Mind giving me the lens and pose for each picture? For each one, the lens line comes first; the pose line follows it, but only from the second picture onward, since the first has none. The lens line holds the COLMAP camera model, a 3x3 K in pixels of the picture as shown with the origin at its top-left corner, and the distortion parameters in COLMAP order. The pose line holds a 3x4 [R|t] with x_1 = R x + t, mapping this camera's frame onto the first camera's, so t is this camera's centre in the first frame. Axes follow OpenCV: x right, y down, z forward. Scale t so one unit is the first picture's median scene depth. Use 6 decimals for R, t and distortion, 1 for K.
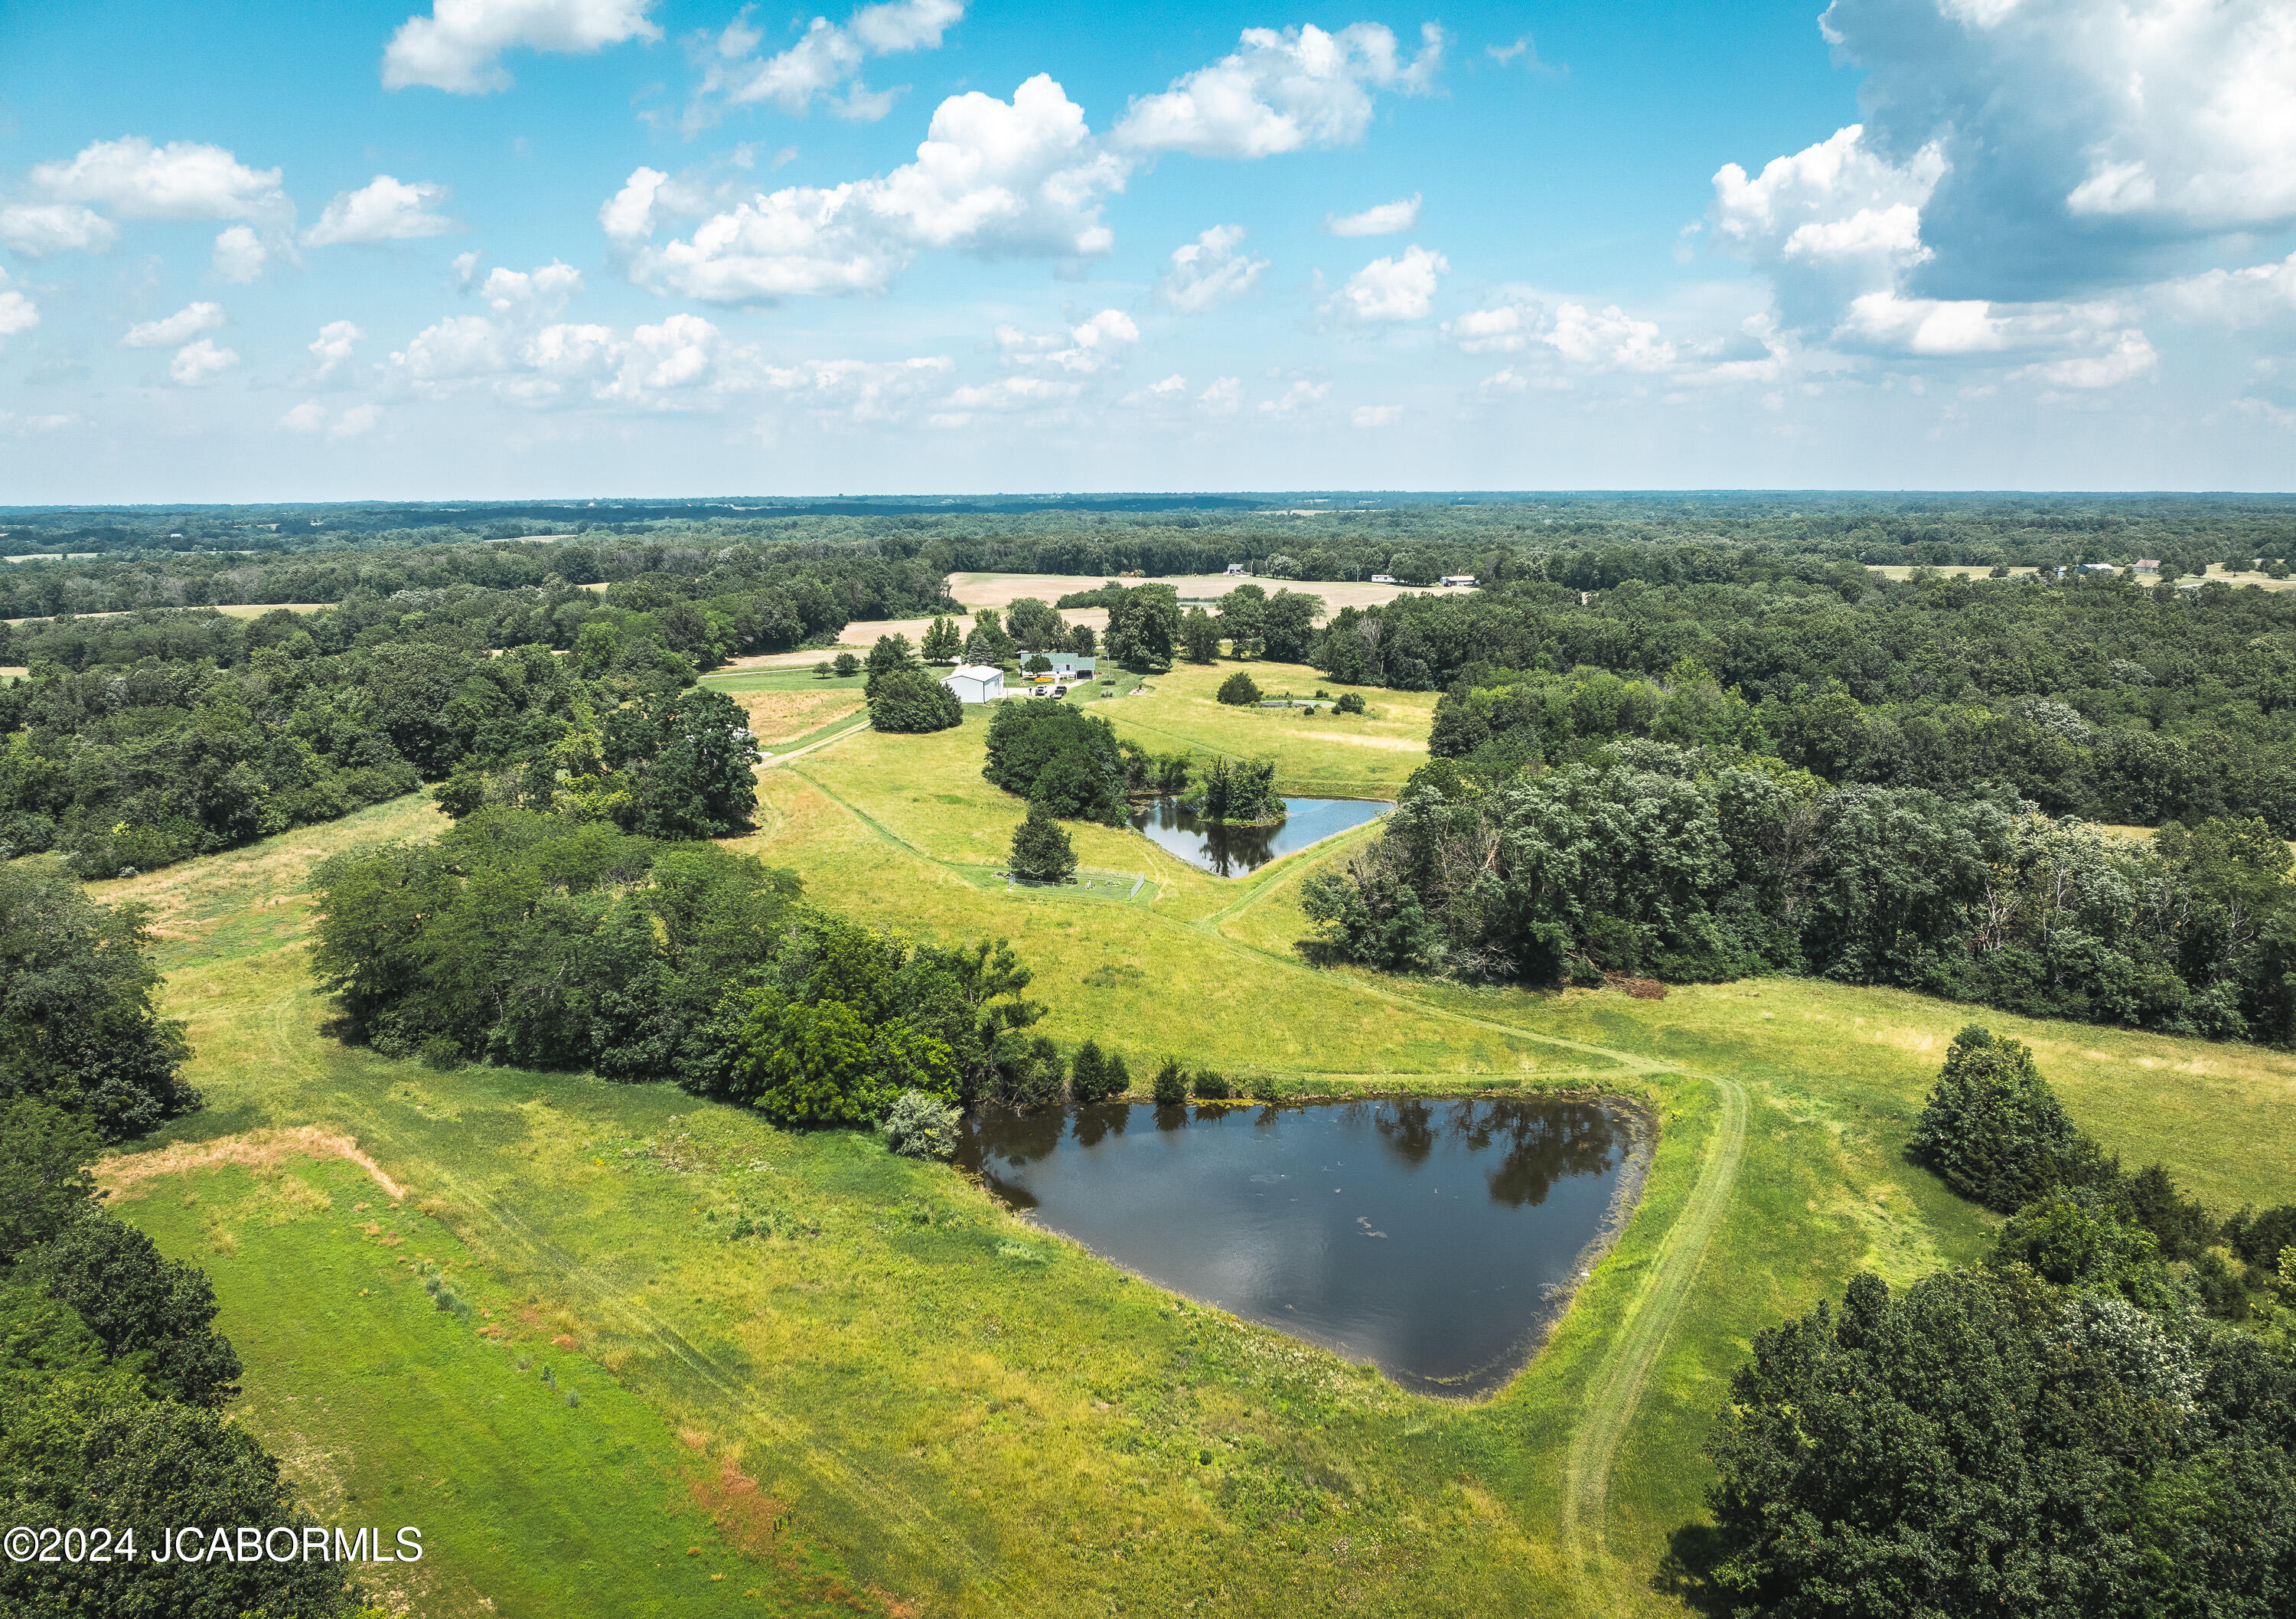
lens RADIAL K [[1605.5, 0, 1145.2], [0, 1605.5, 846.8], [0, 0, 1]] dist [-0.035290, -0.004057]
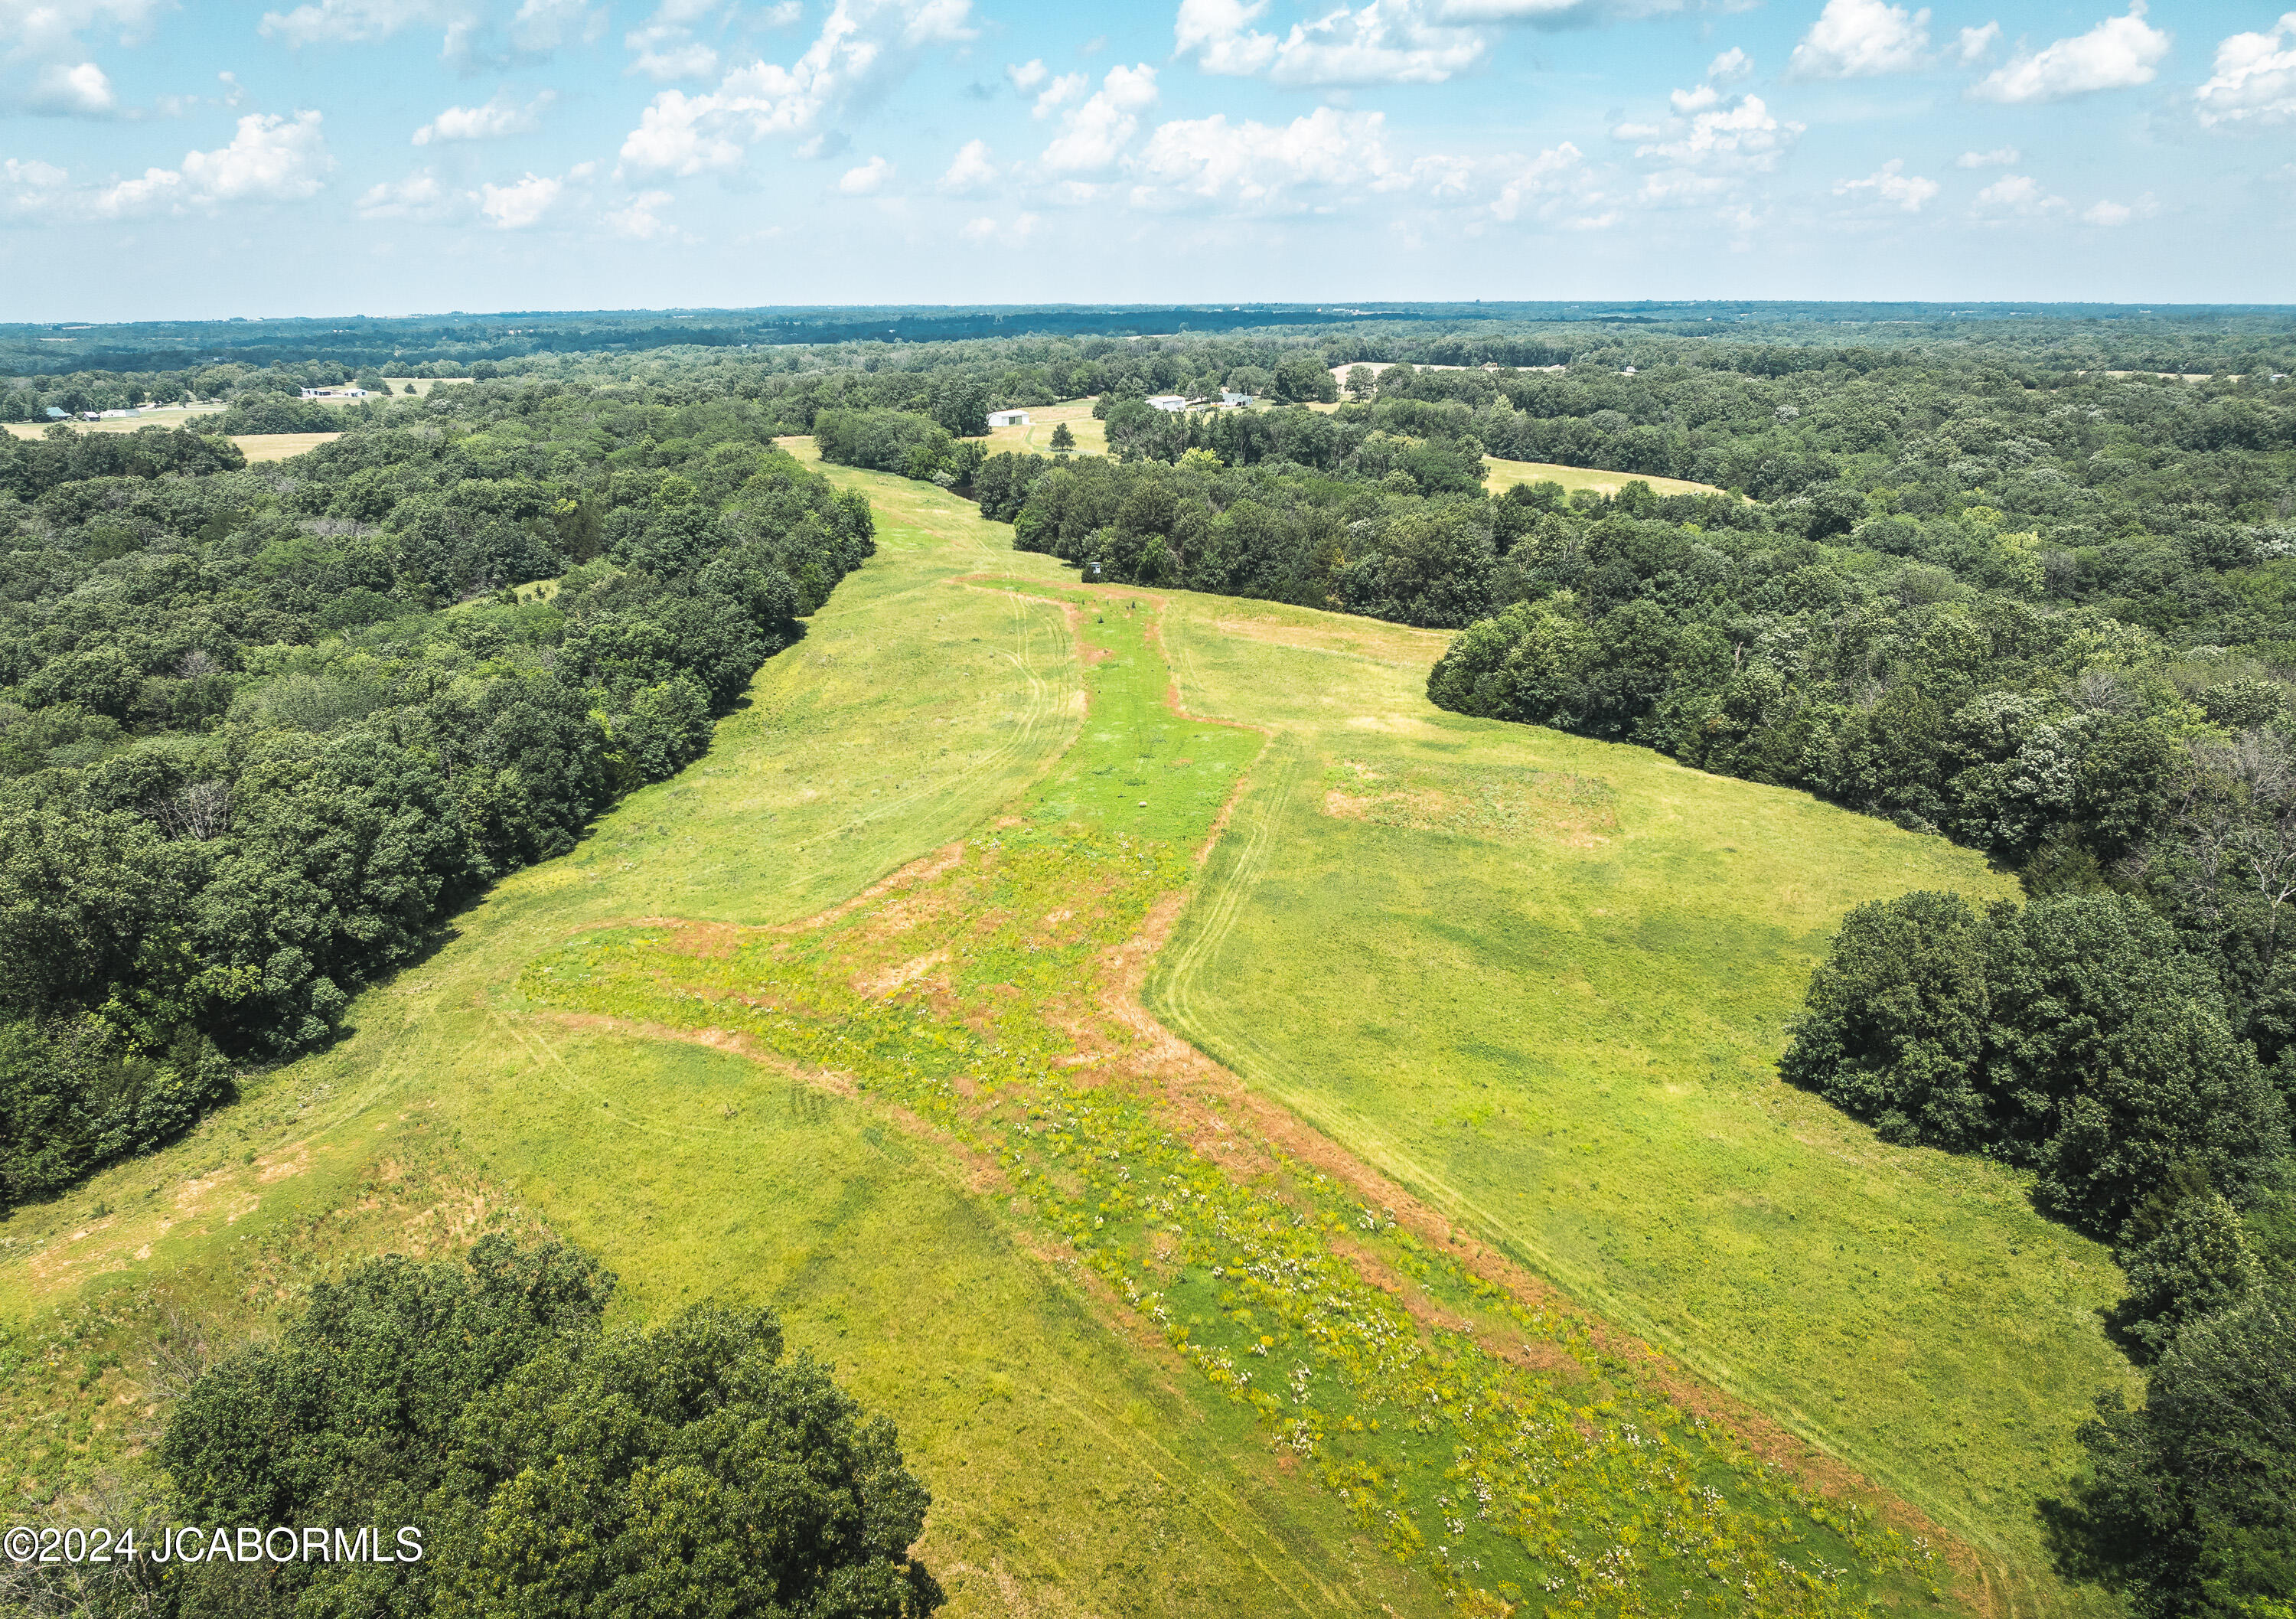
lens RADIAL K [[1605.5, 0, 1156.4], [0, 1605.5, 813.3], [0, 0, 1]] dist [-0.035290, -0.004057]
pose [[0.922686, 0.115816, -0.367747, 0.786553], [-0.080593, 0.990682, 0.109788, 0.216478], [0.377036, -0.071662, 0.923422, -1.028405]]
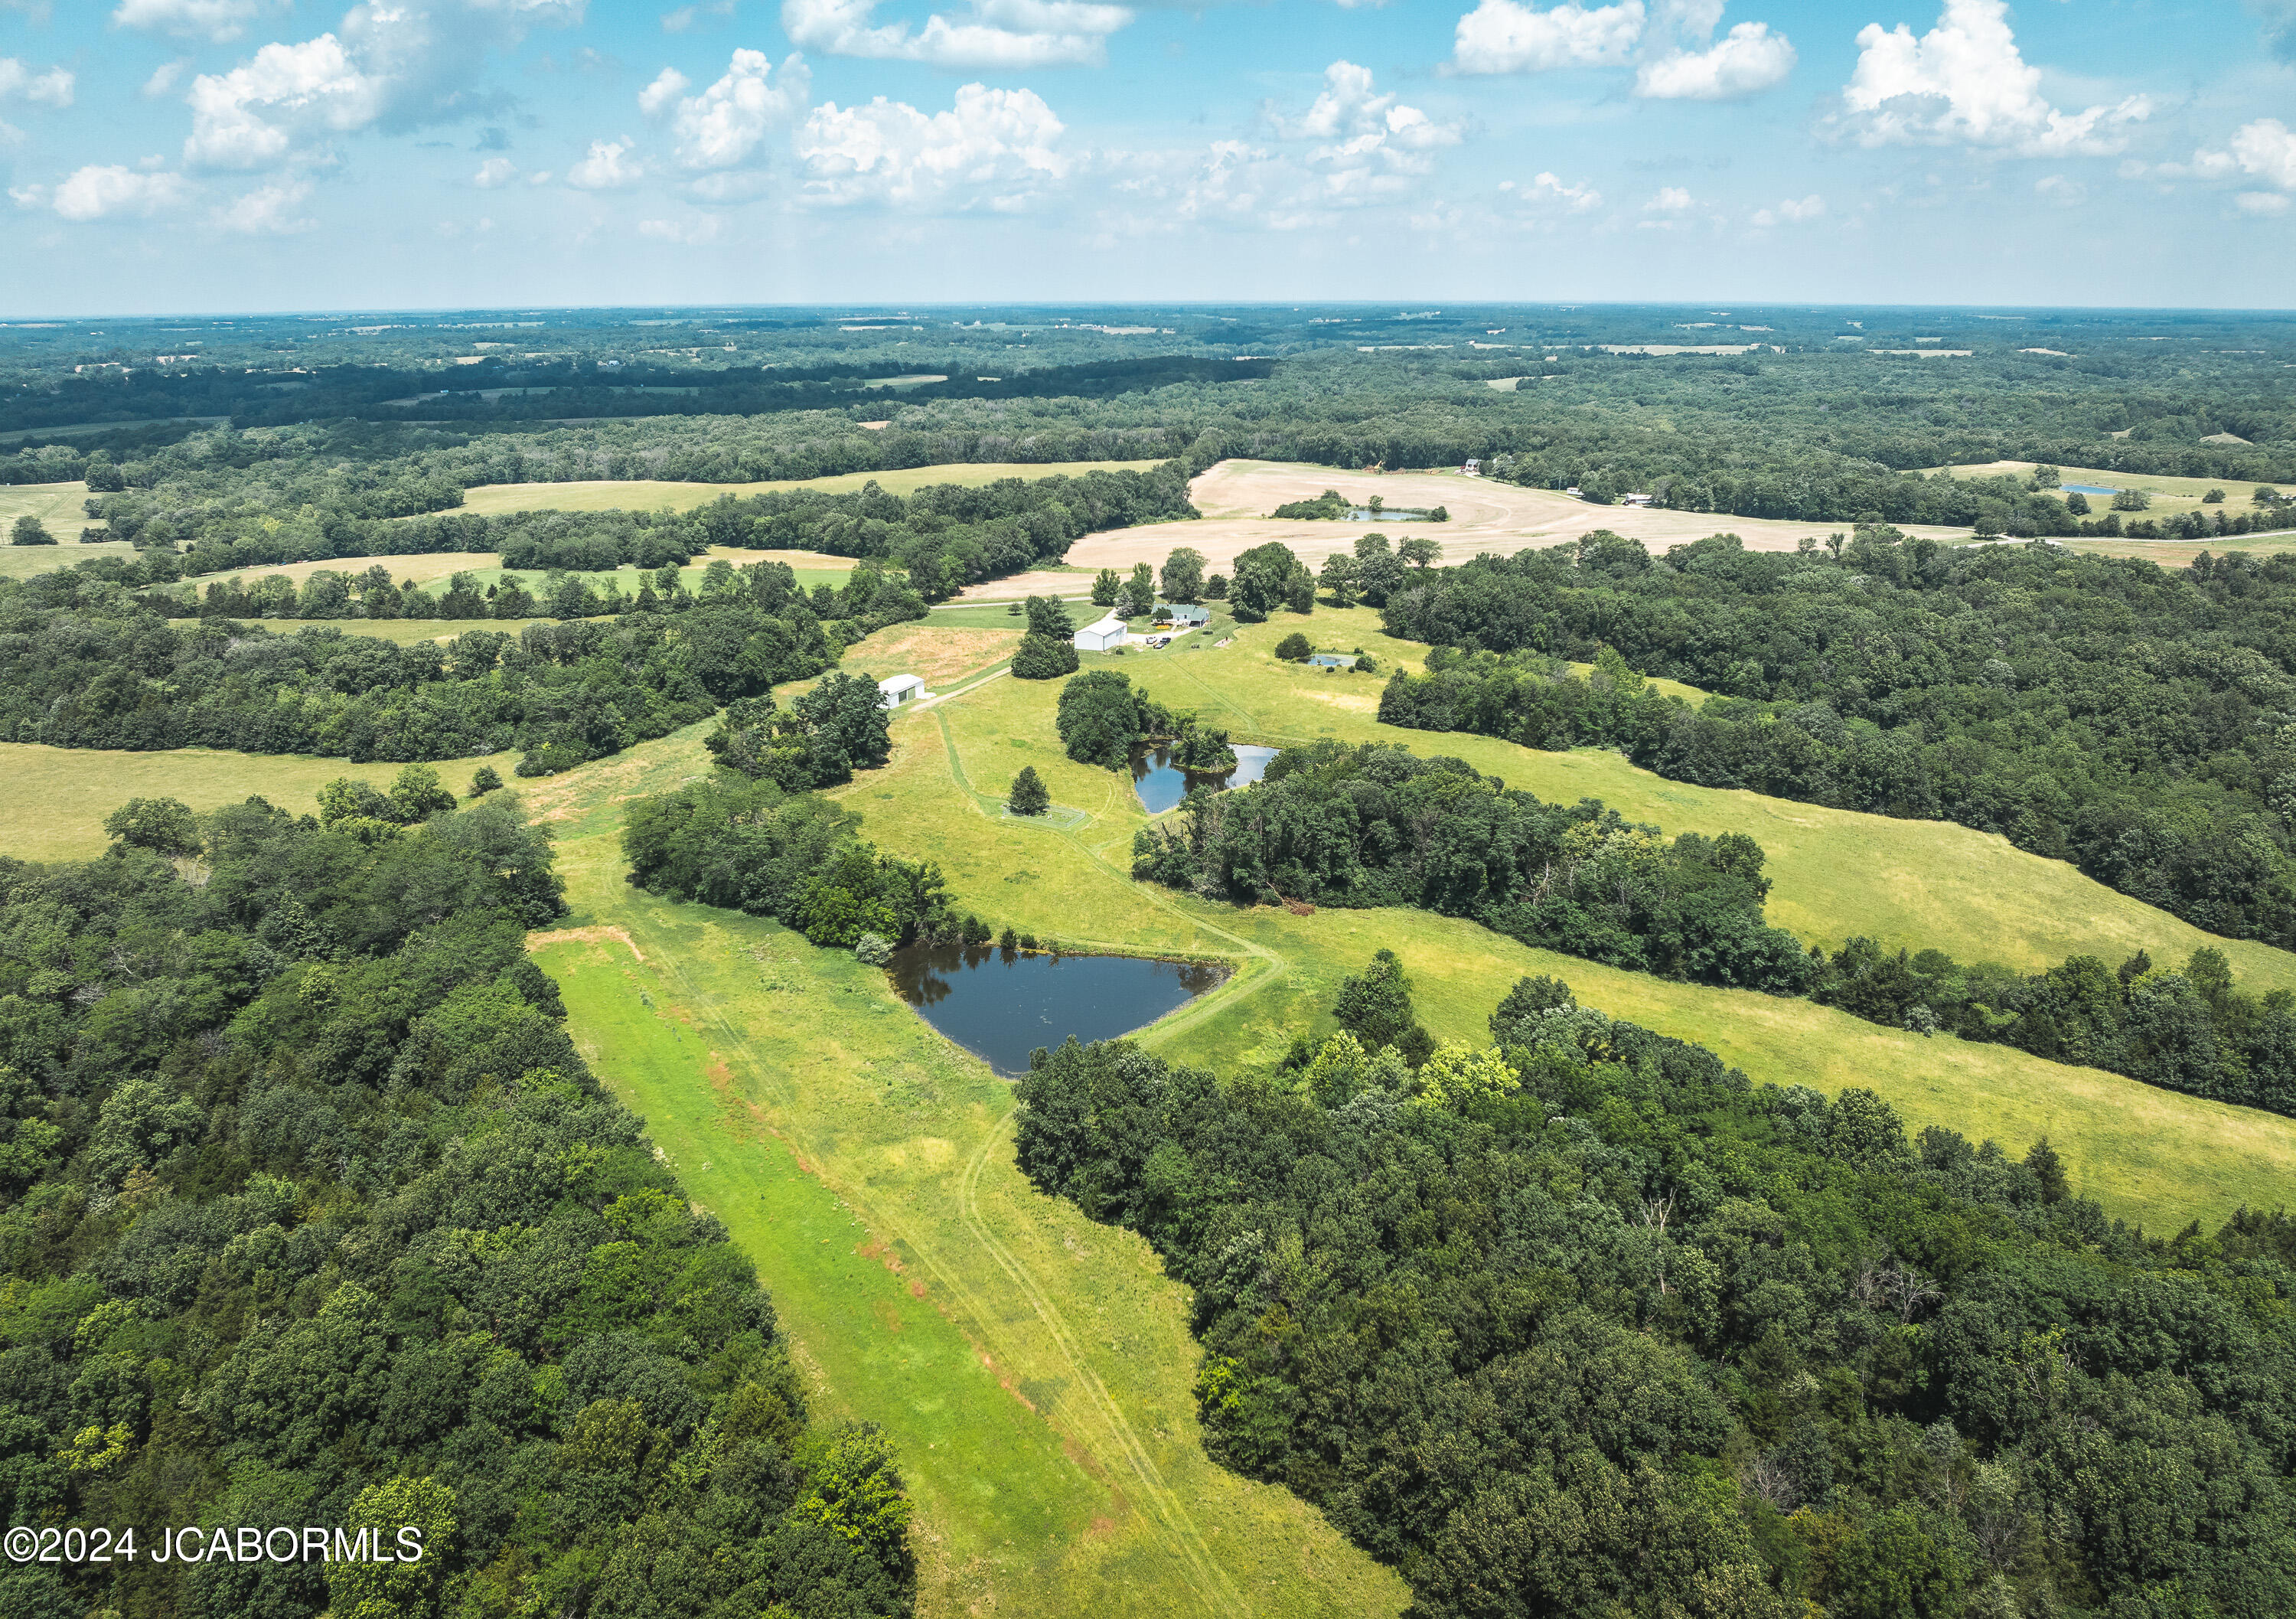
lens RADIAL K [[1605.5, 0, 1155.2], [0, 1605.5, 789.4], [0, 0, 1]] dist [-0.035290, -0.004057]
pose [[0.973993, 0.070801, -0.215231, 0.293302], [-0.052840, 0.994710, 0.088093, -0.108044], [0.220330, -0.074429, 0.972582, -0.431505]]
